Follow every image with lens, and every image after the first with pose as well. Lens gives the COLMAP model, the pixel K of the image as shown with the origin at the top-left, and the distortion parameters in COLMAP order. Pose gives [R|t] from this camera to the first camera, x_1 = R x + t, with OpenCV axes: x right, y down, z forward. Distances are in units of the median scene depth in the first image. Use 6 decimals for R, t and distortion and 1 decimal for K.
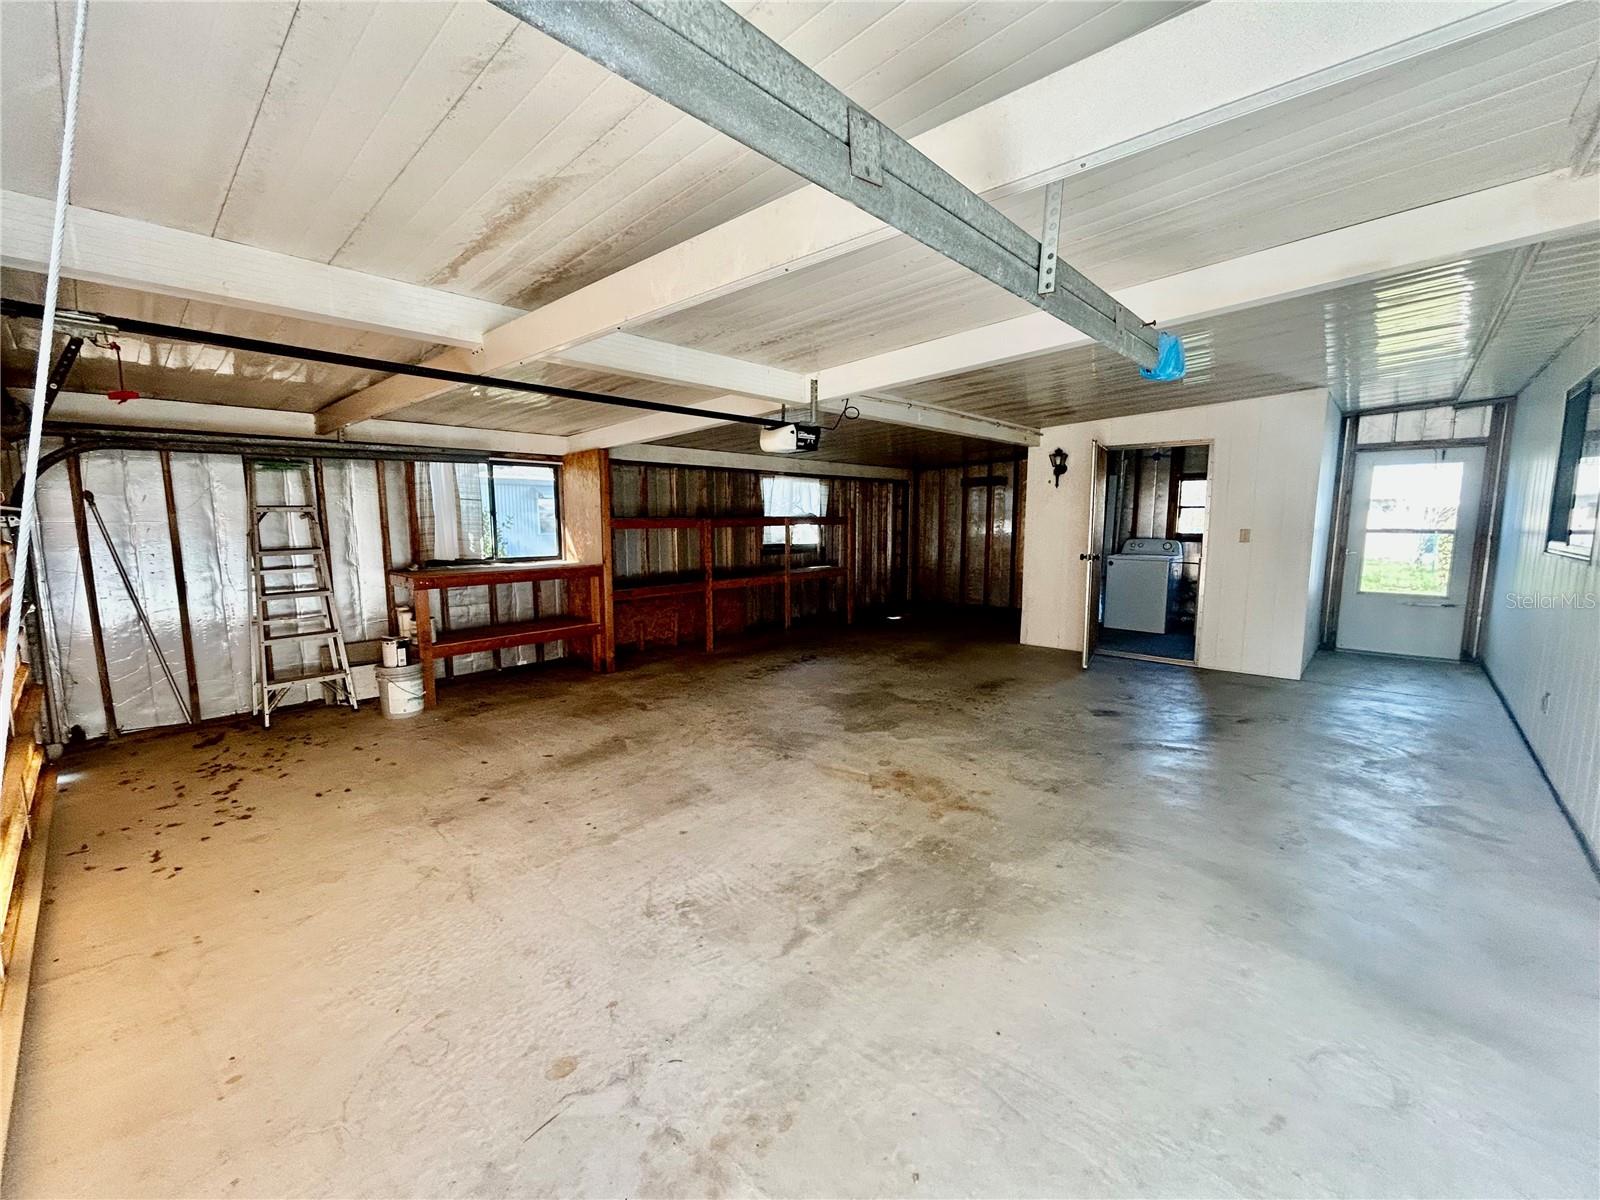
lens RADIAL K [[633.6, 0, 811.9], [0, 633.6, 597.7], [0, 0, 1]] dist [0.001957, 0.000180]
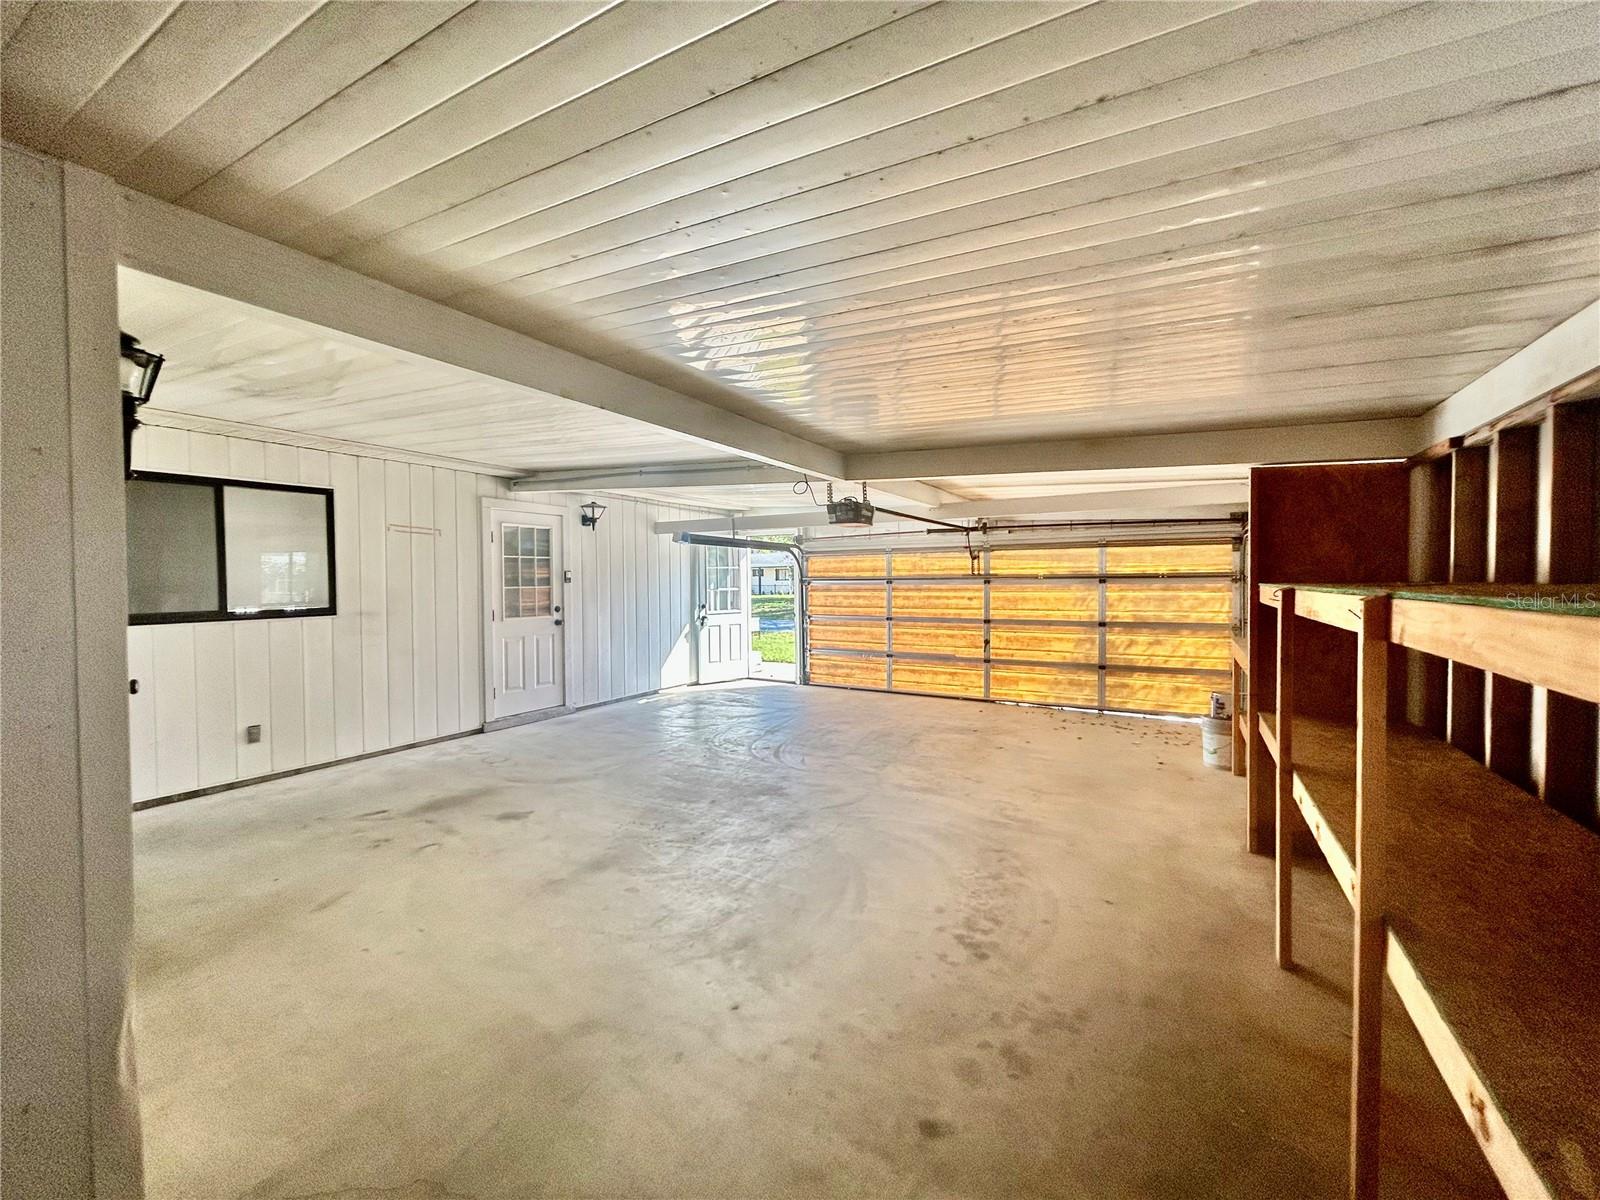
lens RADIAL K [[652.0, 0, 798.5], [0, 652.0, 595.3], [0, 0, 1]] dist [0.001207, 0.000424]
pose [[-0.981780, 0.011655, -0.189664, 0.228540], [-0.016767, 0.988911, 0.147560, -0.224008], [0.189280, 0.148052, -0.970698, 1.705350]]
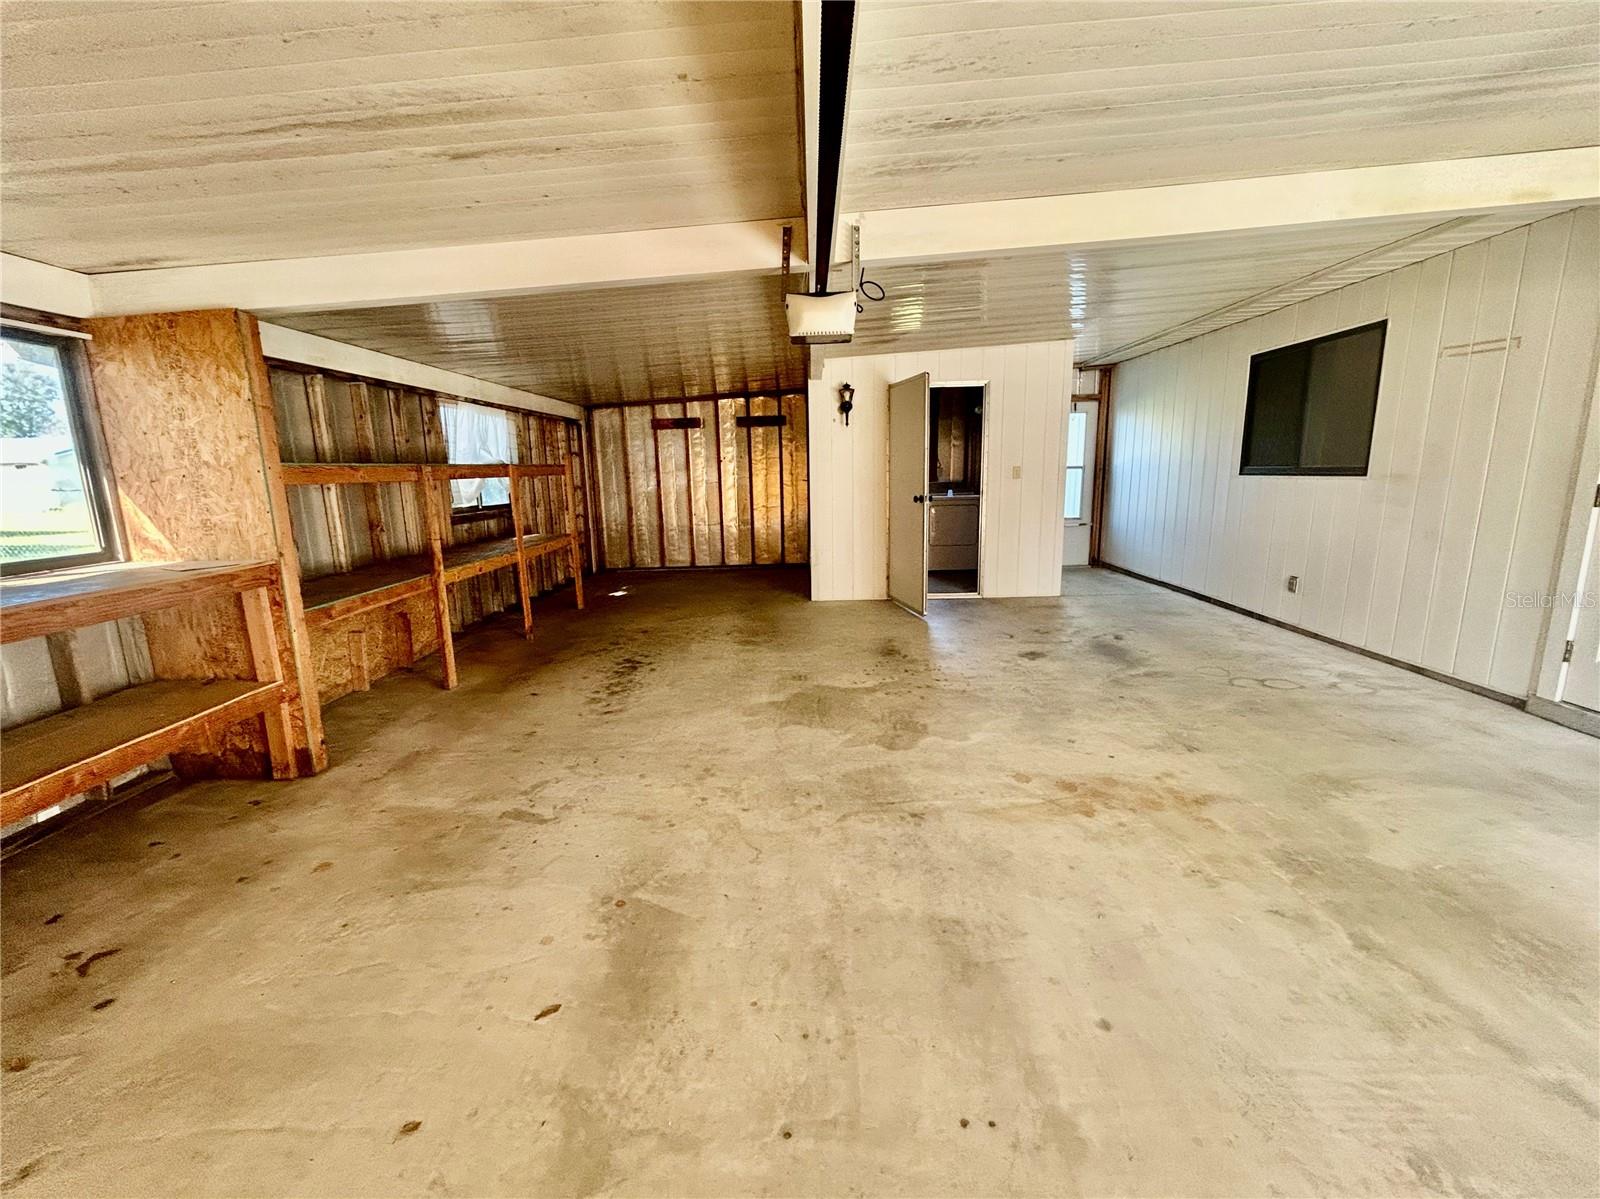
lens RADIAL K [[652.0, 0, 798.5], [0, 652.0, 594.8], [0, 0, 1]] dist [0.001207, 0.000424]
pose [[0.764609, -0.139028, 0.629320, -0.386679], [0.102558, 0.990260, 0.094160, -0.036886], [-0.636282, -0.007454, 0.771421, 0.413749]]
